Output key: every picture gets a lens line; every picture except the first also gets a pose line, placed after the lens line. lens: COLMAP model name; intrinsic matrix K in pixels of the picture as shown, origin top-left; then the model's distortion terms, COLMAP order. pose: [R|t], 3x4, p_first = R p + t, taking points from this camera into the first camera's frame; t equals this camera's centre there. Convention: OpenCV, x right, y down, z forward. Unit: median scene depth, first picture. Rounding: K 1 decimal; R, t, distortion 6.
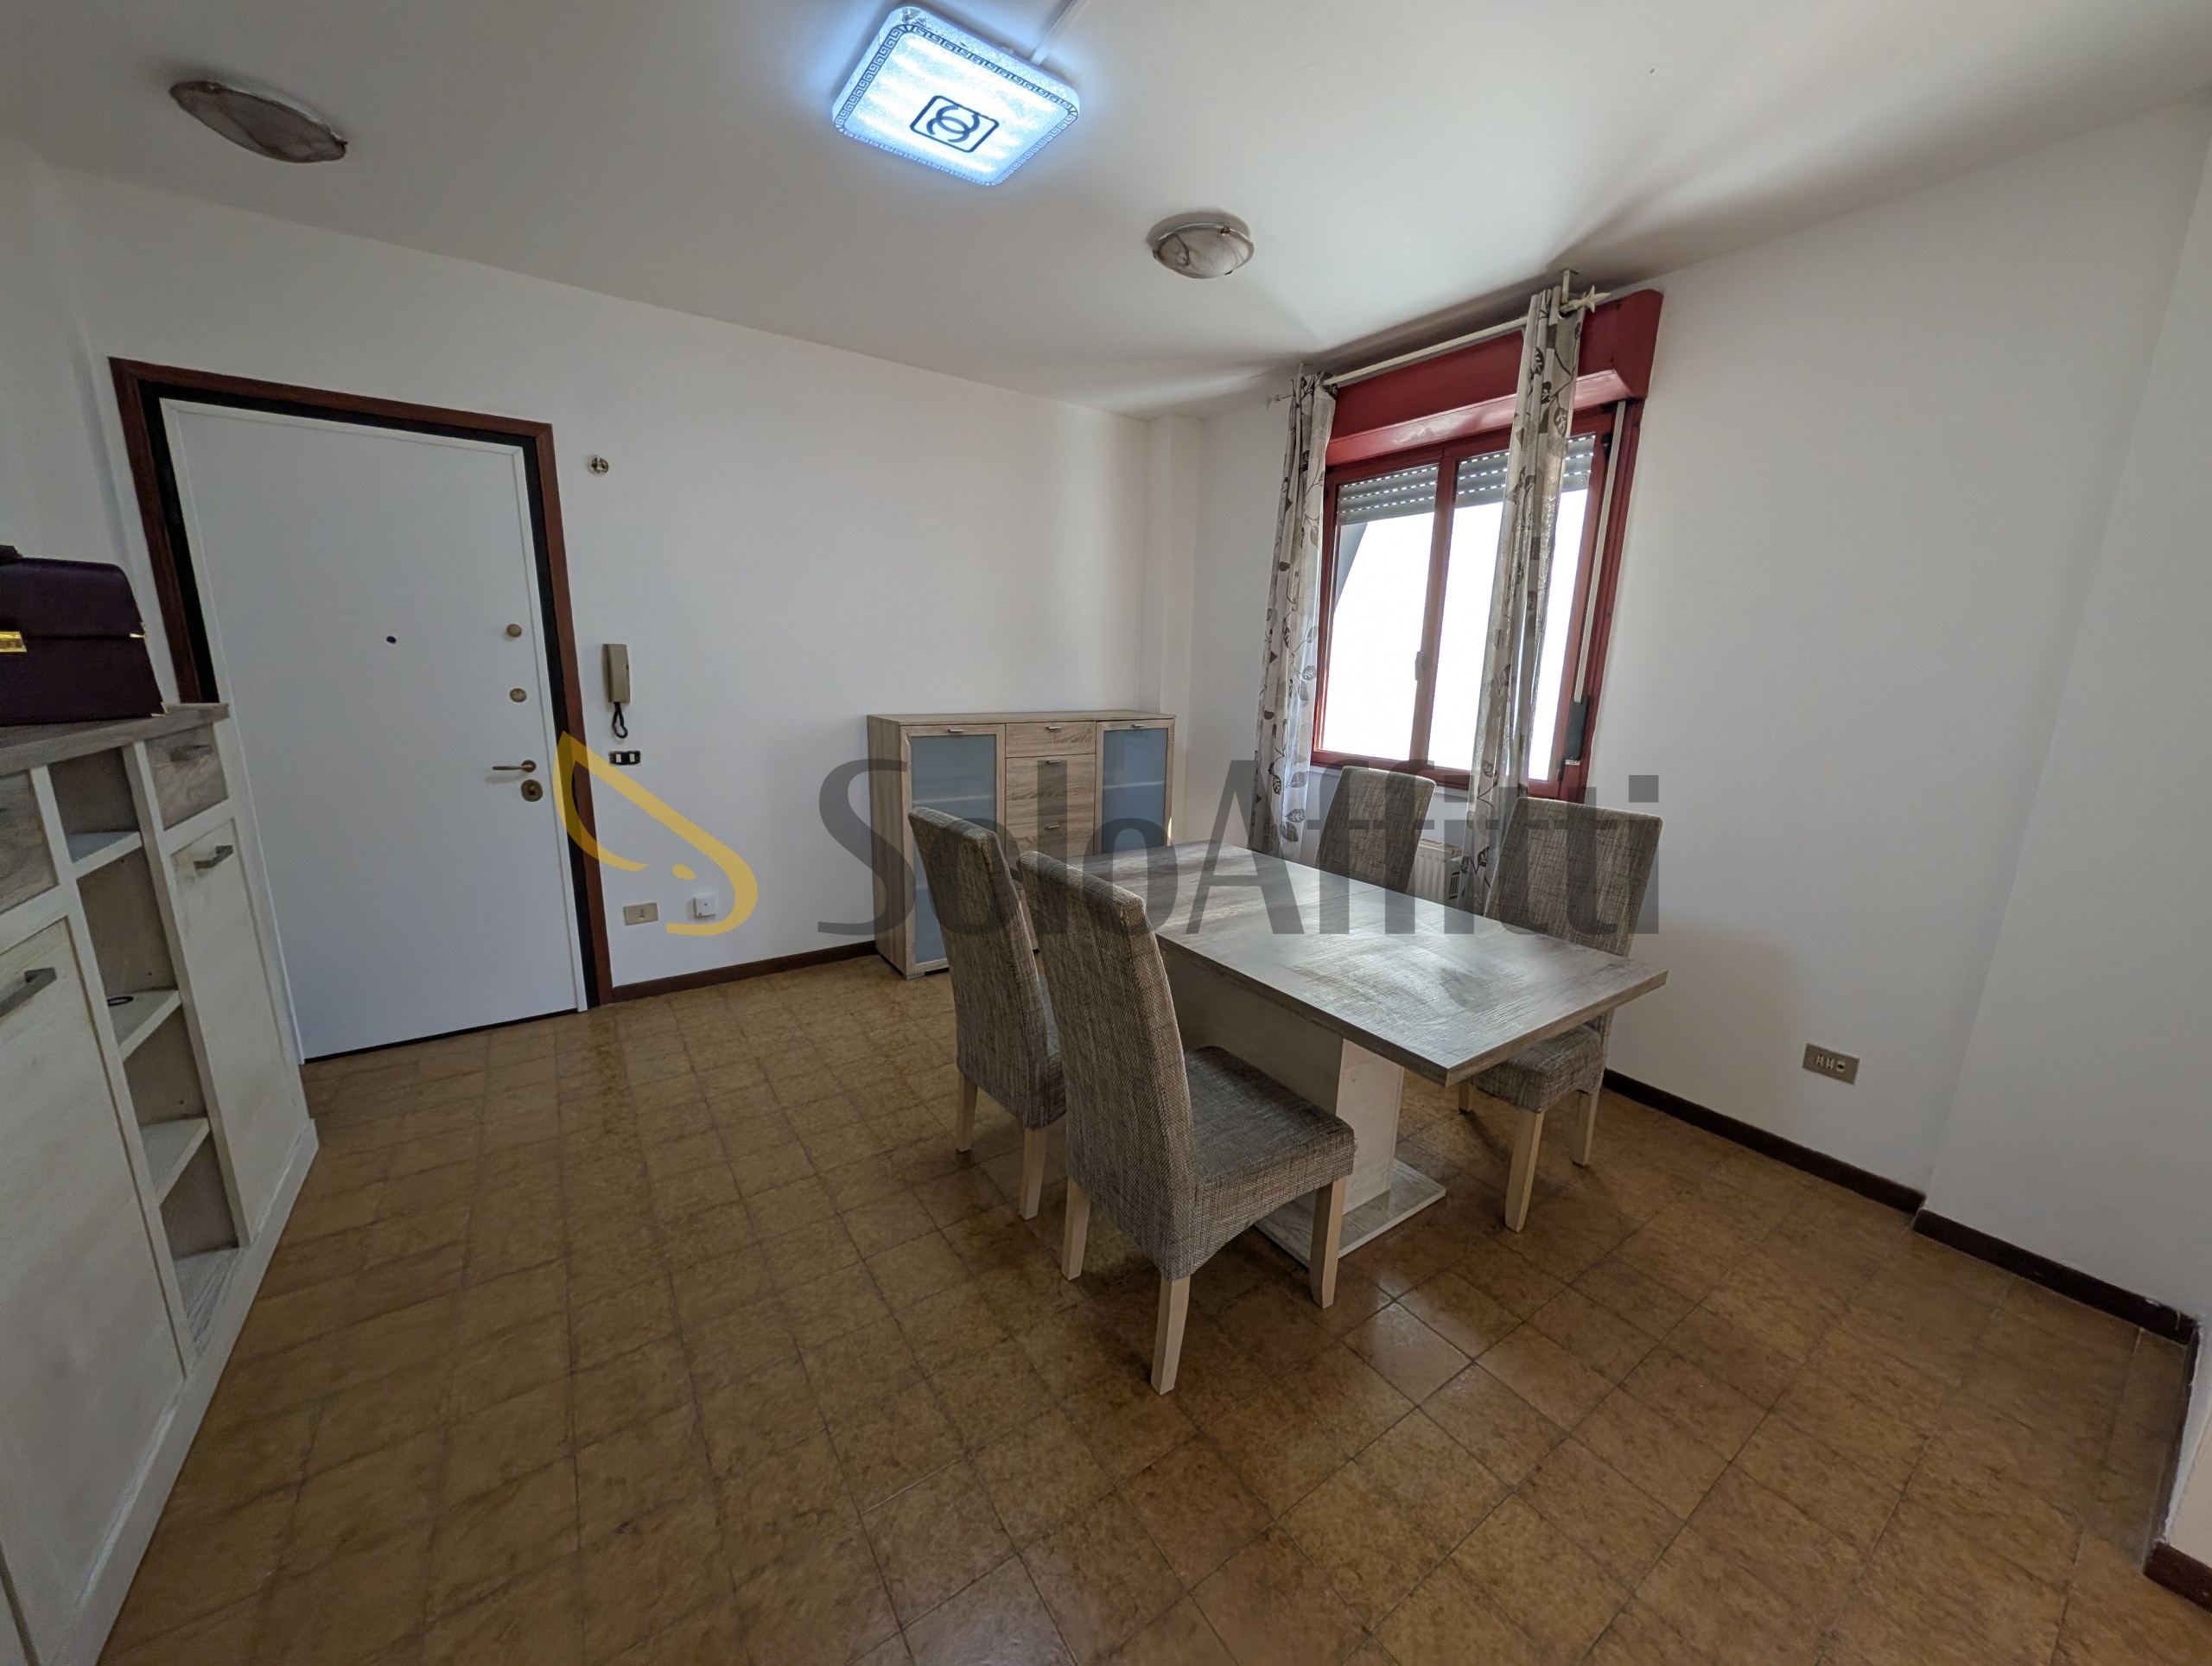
lens RADIAL K [[813.9, 0, 1100.8], [0, 813.9, 830.2], [0, 0, 1]] dist [-0.000083, 0.000075]
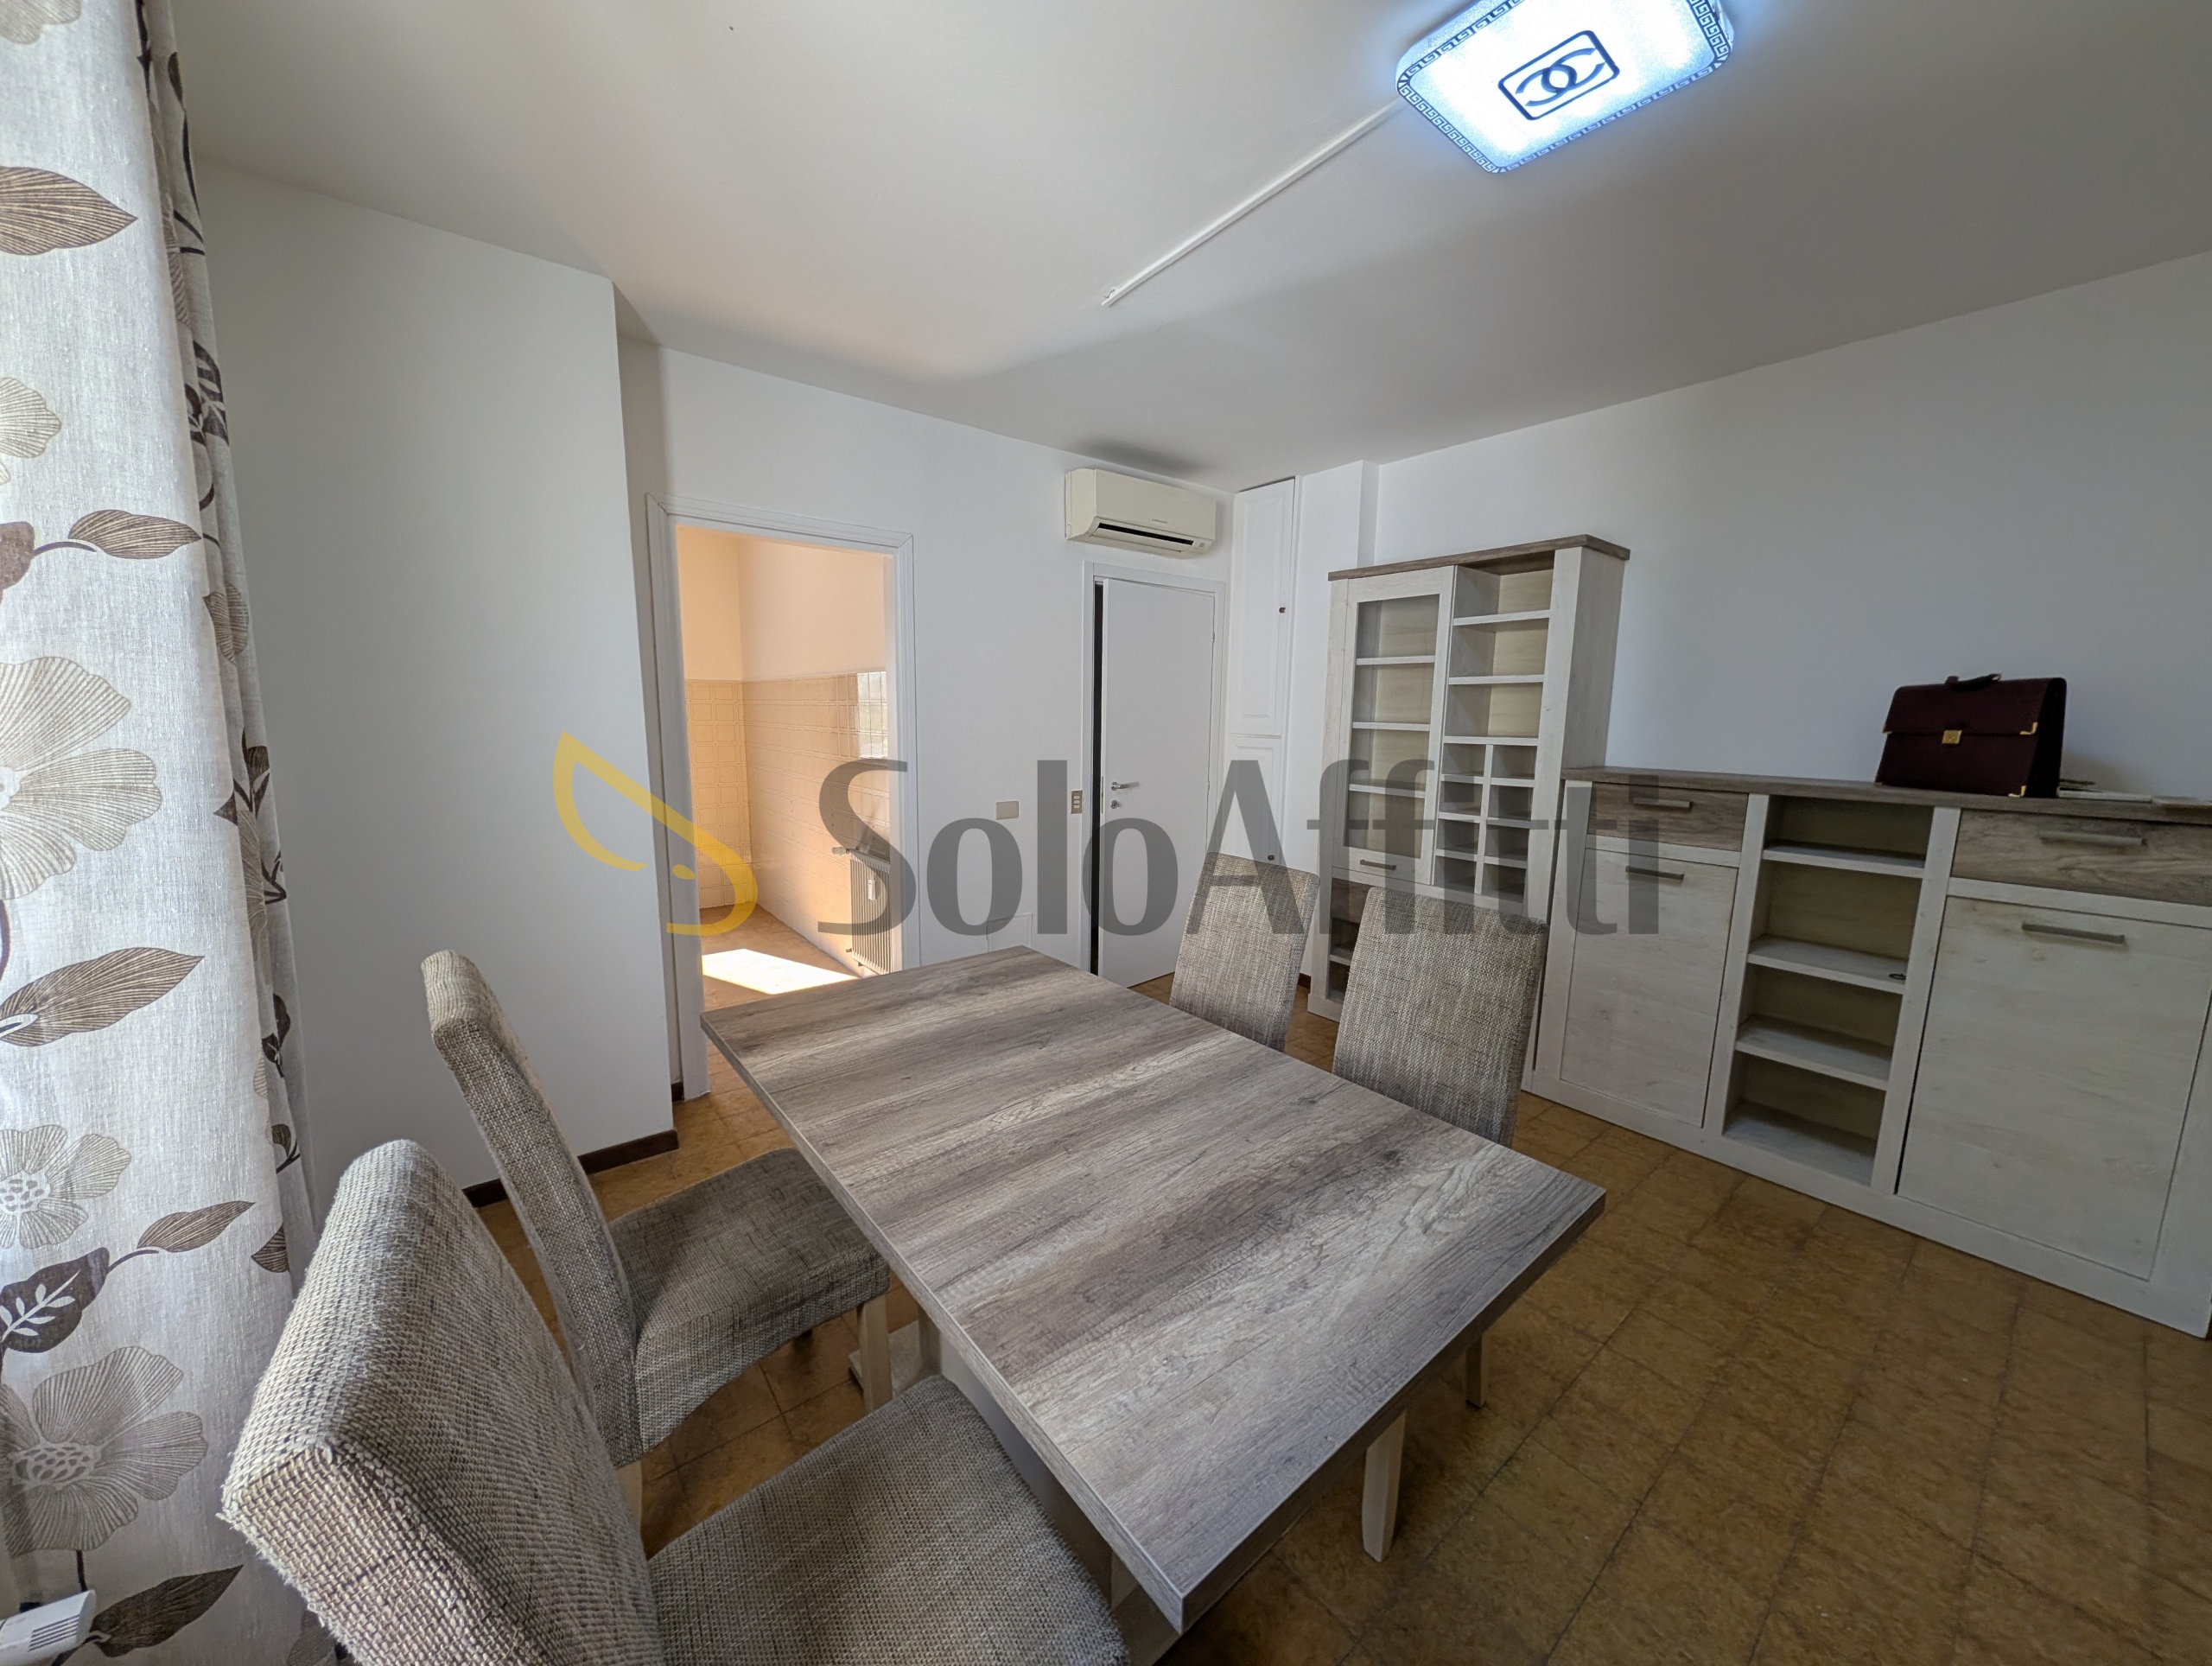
lens RADIAL K [[798.9, 0, 1106.0], [0, 798.9, 833.0], [0, 0, 1]] dist [0.001749, -0.000070]
pose [[-0.995978, -0.026533, -0.085580, 0.175855], [-0.055257, 0.933769, 0.353585, -0.235937], [0.070530, 0.356892, -0.931479, 1.093871]]
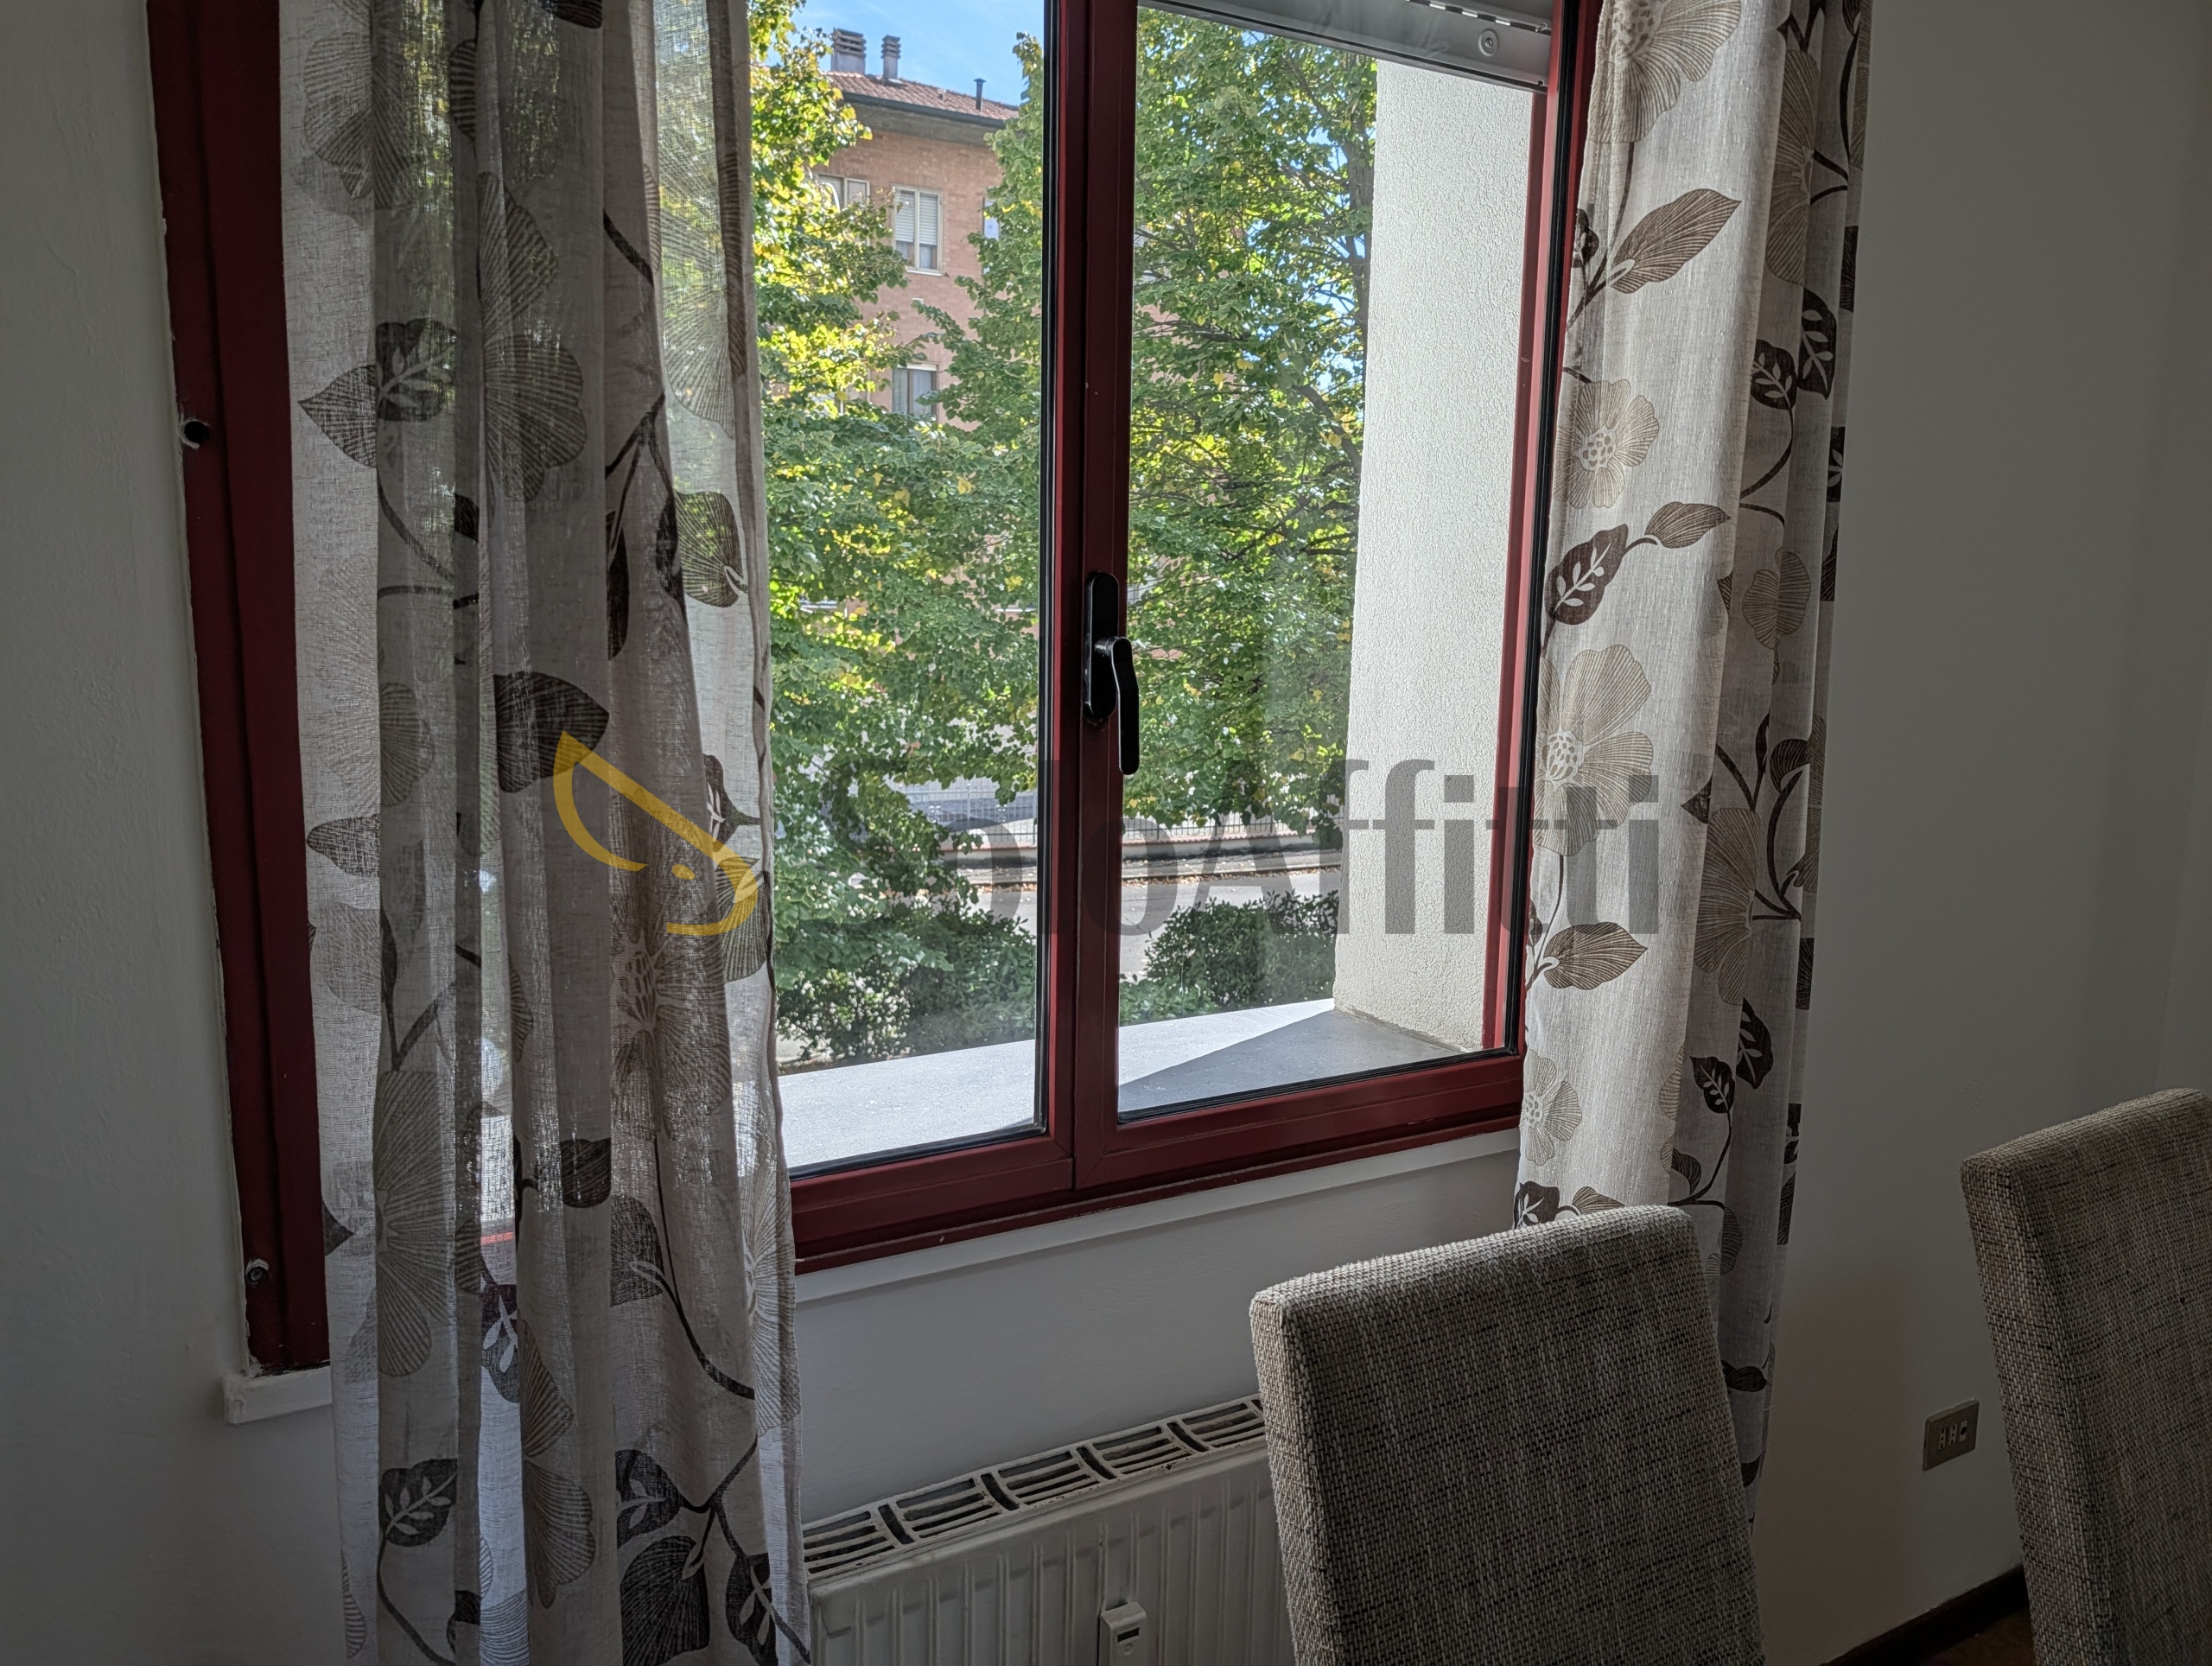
lens RADIAL K [[1584.2, 0, 1110.2], [0, 1584.2, 843.5], [0, 0, 1]] dist [0.007538, 0.000836]
pose [[0.052099, -0.183620, 0.981616, -0.019672], [0.195725, 0.965764, 0.170267, -0.239993], [-0.979274, 0.183256, 0.086254, 0.979350]]
